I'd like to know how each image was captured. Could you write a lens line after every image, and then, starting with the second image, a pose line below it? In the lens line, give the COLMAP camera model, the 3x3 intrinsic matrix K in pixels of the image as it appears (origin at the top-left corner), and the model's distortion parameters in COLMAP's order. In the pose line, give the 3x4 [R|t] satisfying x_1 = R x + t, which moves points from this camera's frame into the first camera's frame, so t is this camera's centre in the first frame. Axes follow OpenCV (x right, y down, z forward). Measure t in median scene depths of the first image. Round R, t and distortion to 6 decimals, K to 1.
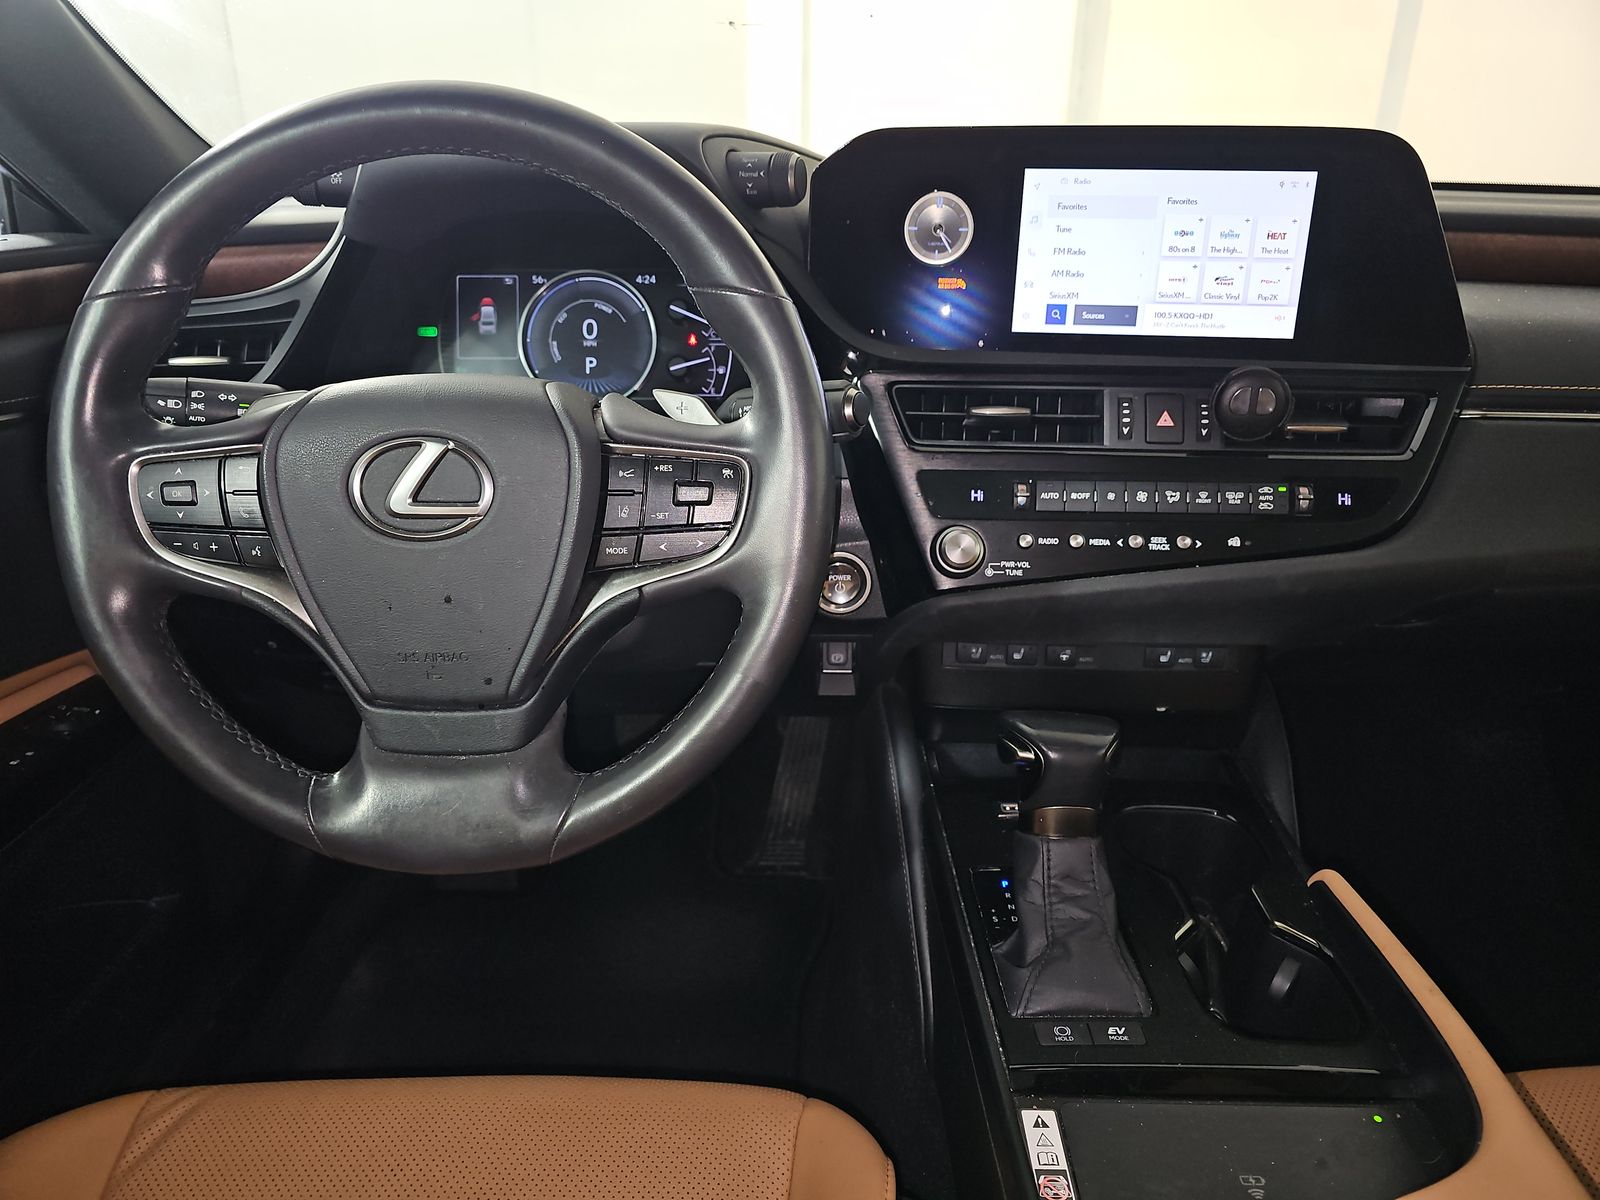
lens RADIAL K [[1063.2, 0, 800.0], [0, 1063.2, 600.0], [0, 0, 1]] dist [0.042469, -0.055771]
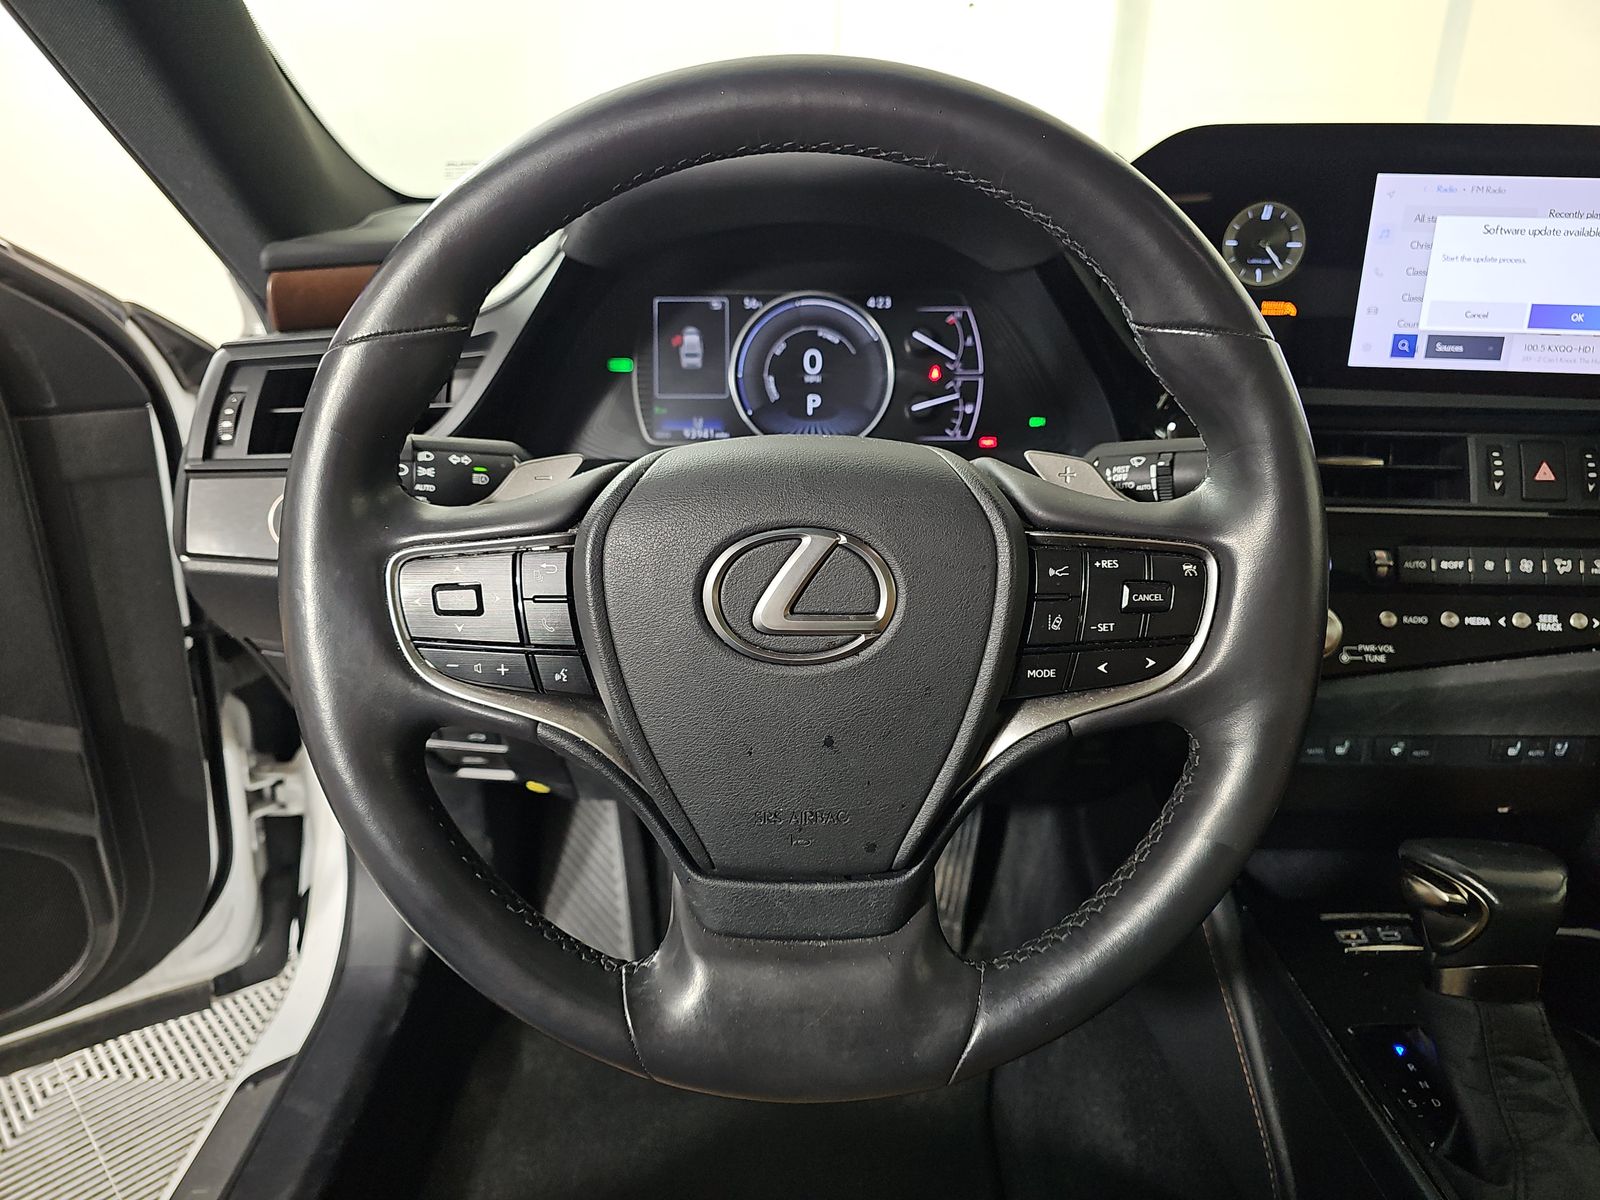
lens RADIAL K [[1072.2, 0, 800.5], [0, 1072.2, 586.5], [0, 0, 1]] dist [0.039545, -0.061276]
pose [[0.999824, -0.005322, 0.017963, -0.253915], [0.005664, 0.999802, -0.019056, -0.067102], [-0.017858, 0.019154, 0.999657, 0.171798]]
